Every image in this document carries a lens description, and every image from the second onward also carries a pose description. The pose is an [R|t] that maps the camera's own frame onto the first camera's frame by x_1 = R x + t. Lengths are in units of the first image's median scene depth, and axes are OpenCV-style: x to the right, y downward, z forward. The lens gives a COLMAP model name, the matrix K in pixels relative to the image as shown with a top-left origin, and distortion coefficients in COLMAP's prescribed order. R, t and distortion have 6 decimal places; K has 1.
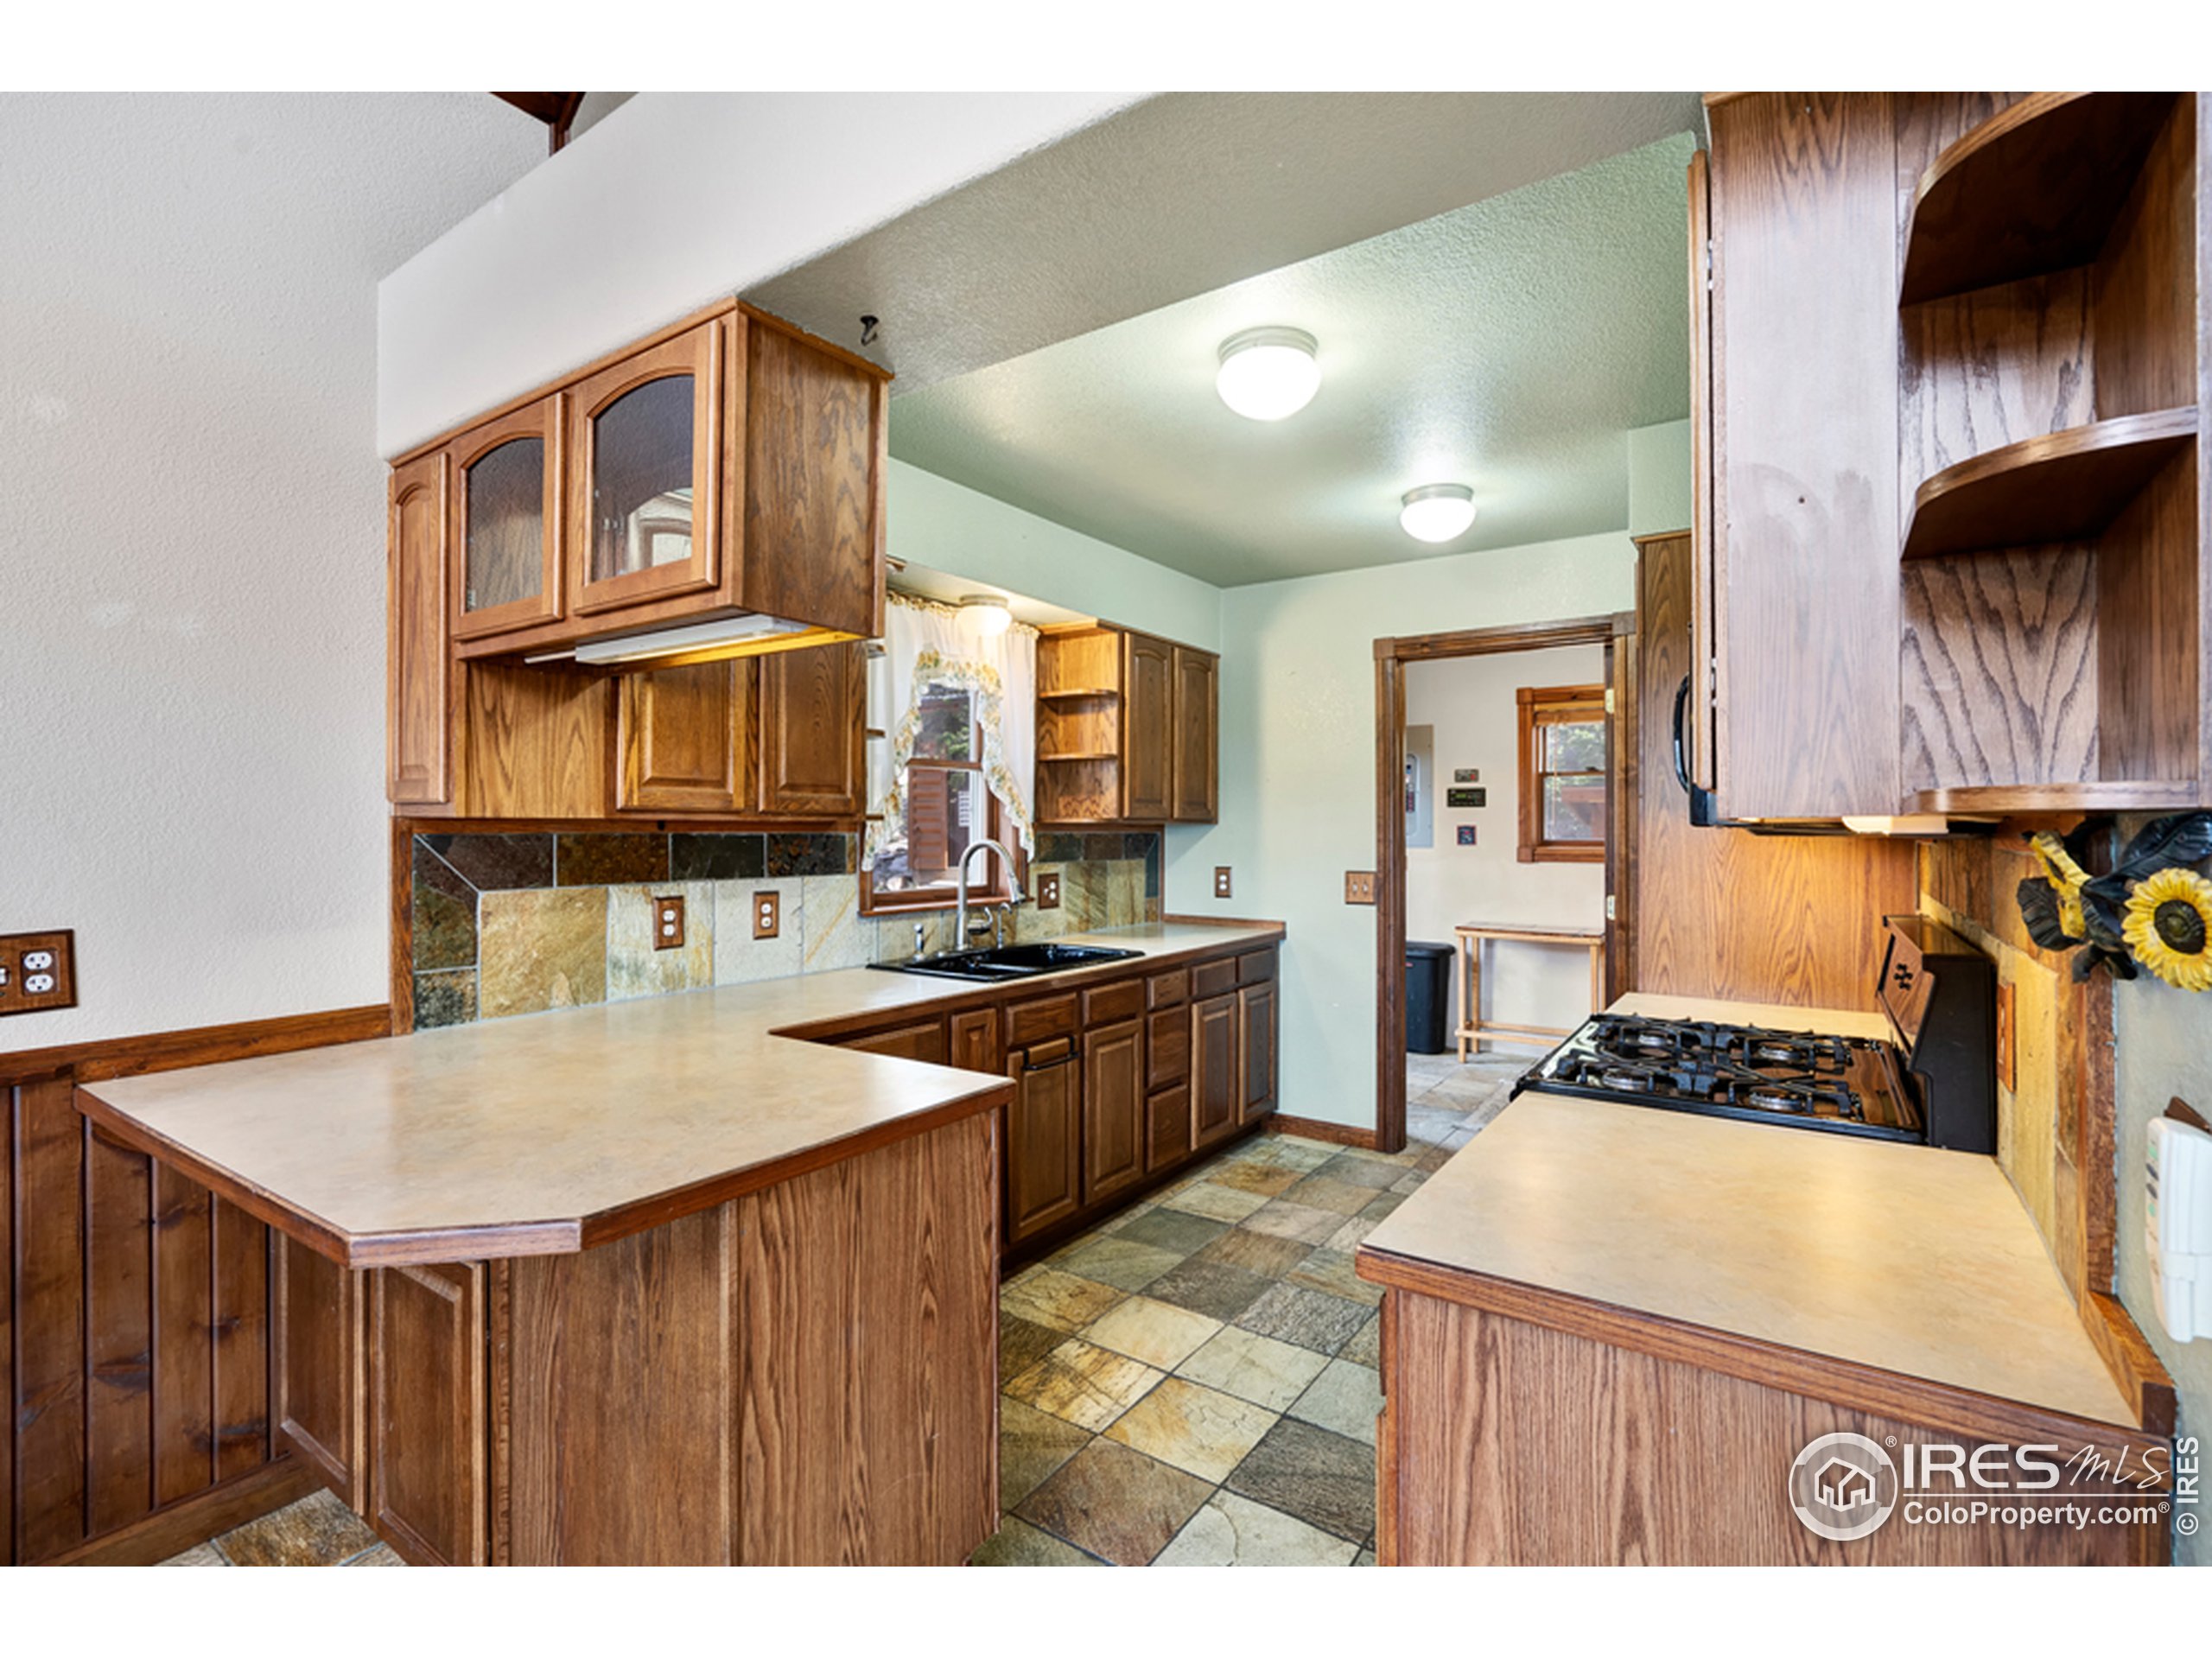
lens RADIAL K [[1000.1, 0, 1114.3], [0, 1000.1, 827.7], [0, 0, 1]] dist [0.000952, 0.001803]
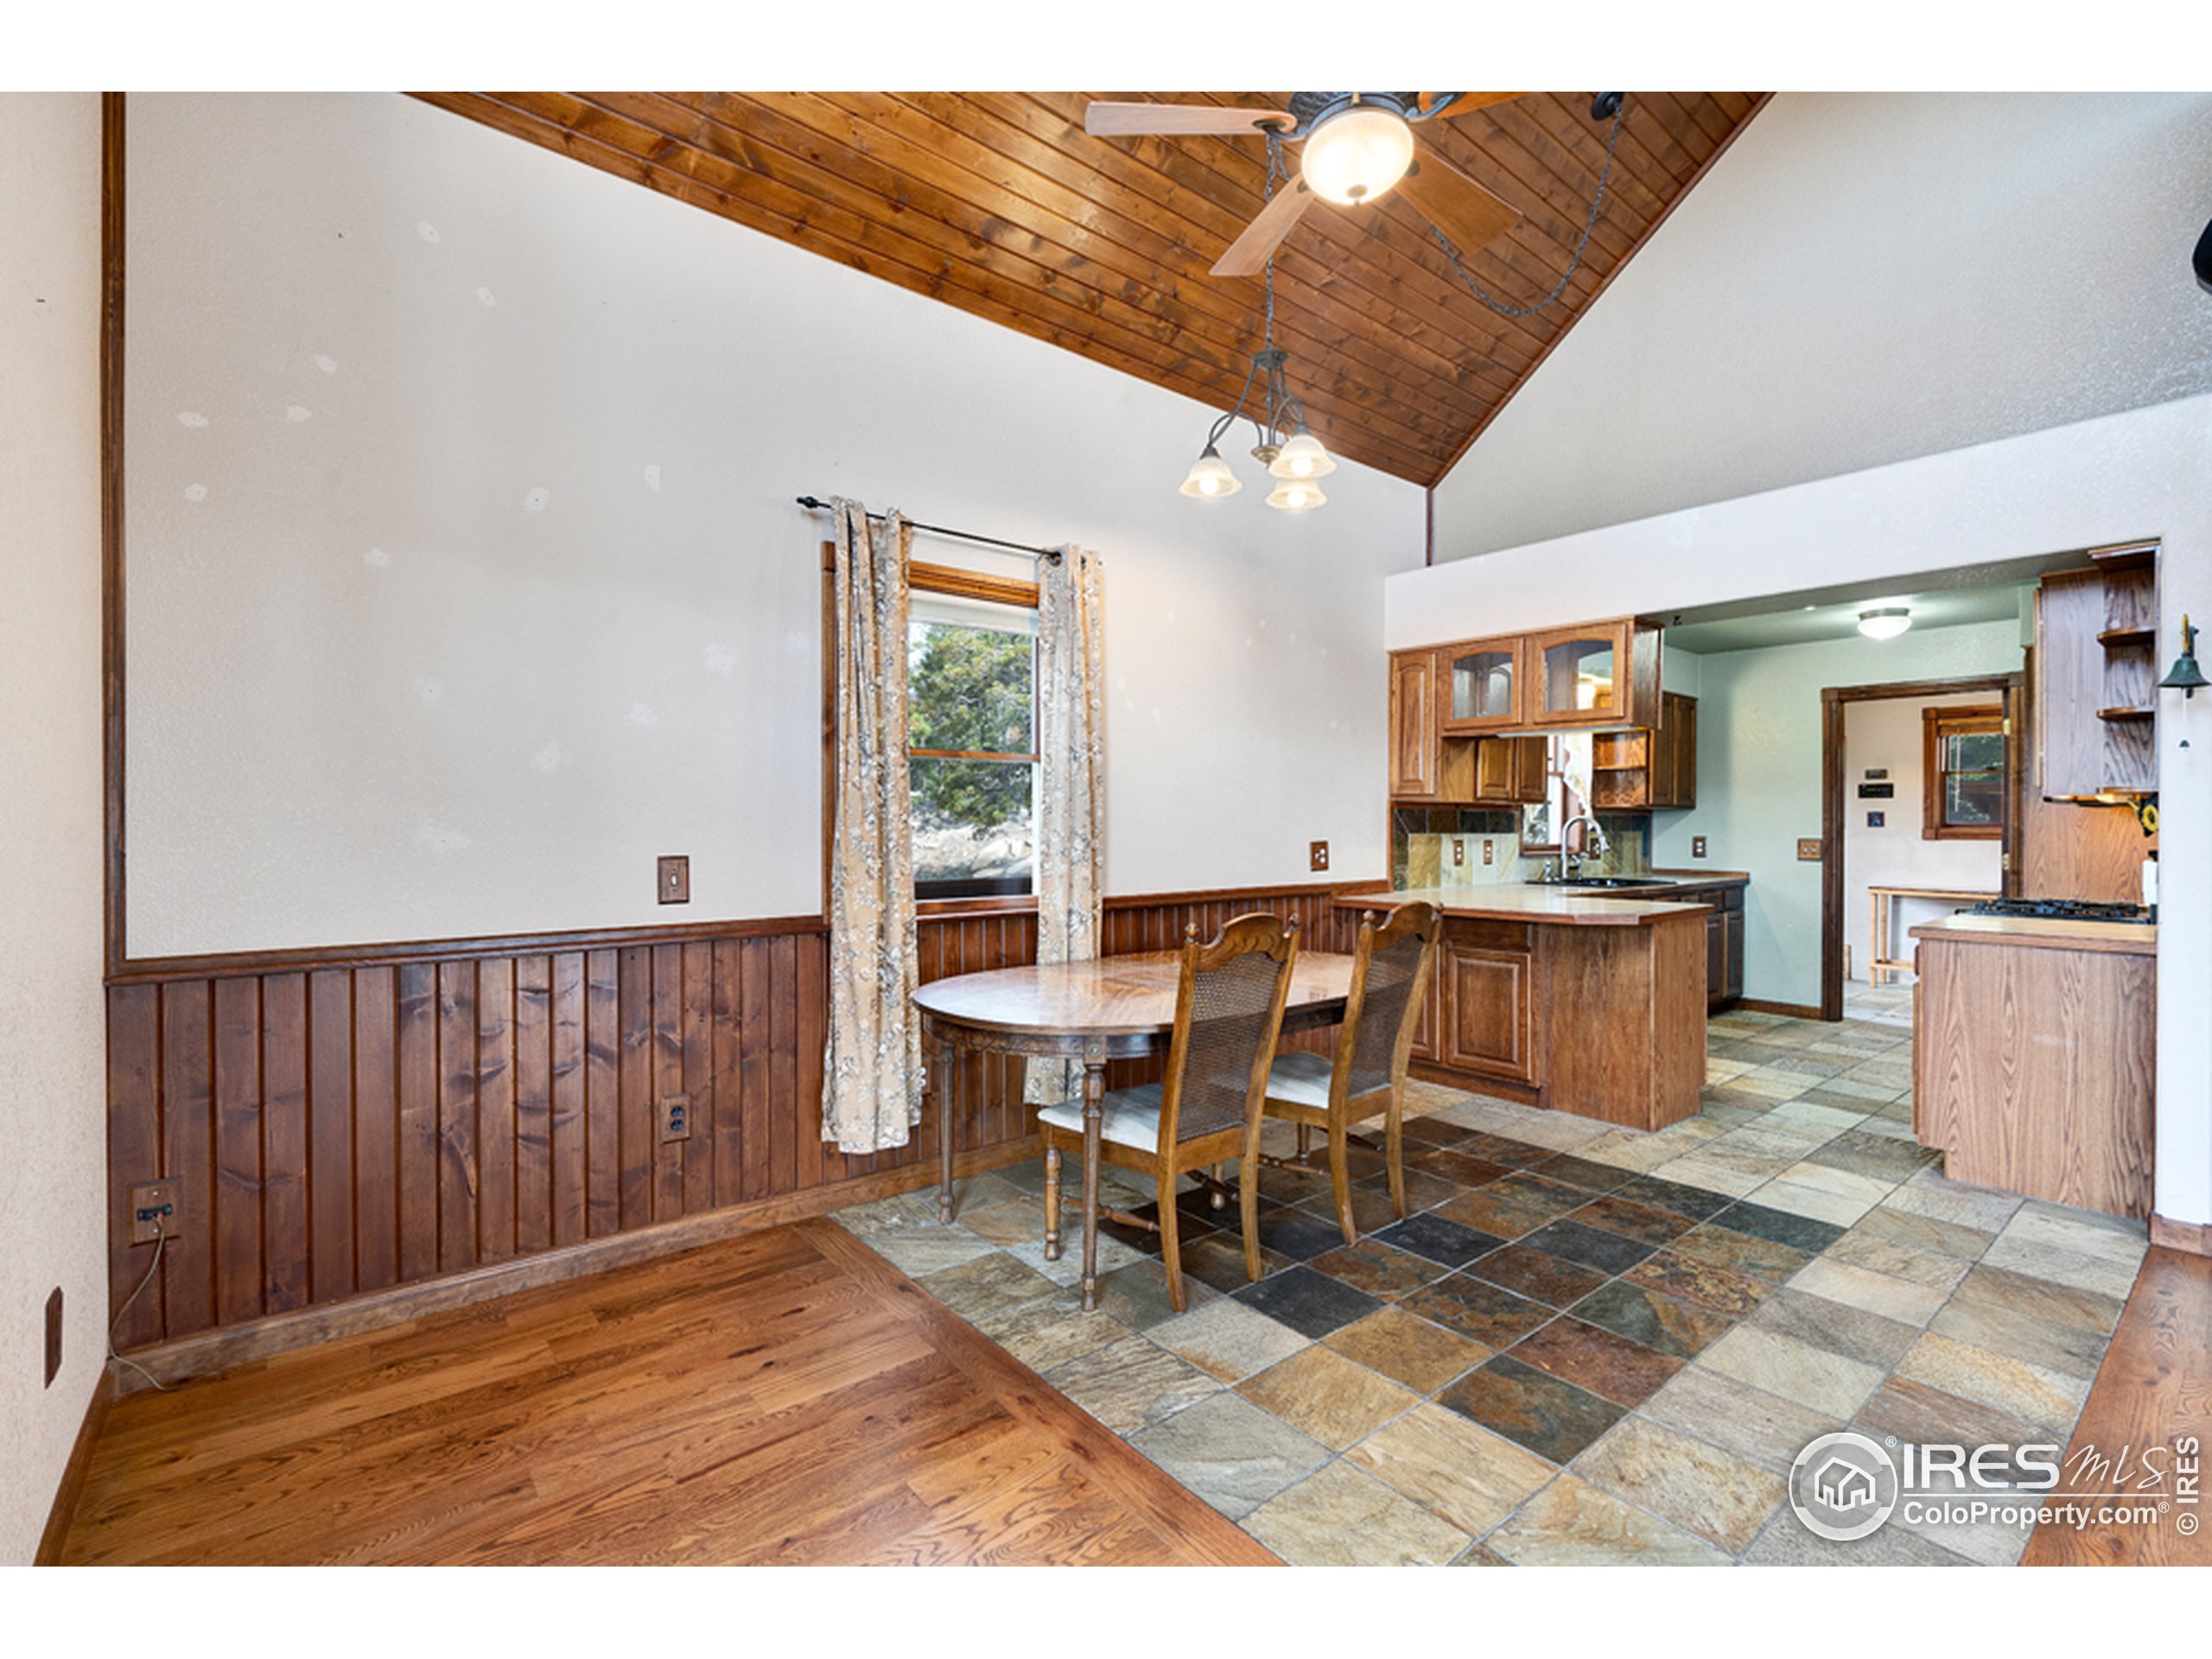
lens RADIAL K [[1000.1, 0, 1103.9], [0, 1000.1, 827.5], [0, 0, 1]] dist [0.000952, 0.001803]
pose [[0.962090, 0.003907, -0.272705, -0.389391], [-0.003087, 0.999989, 0.003435, 0.024345], [0.272716, -0.002463, 0.962092, -0.800381]]
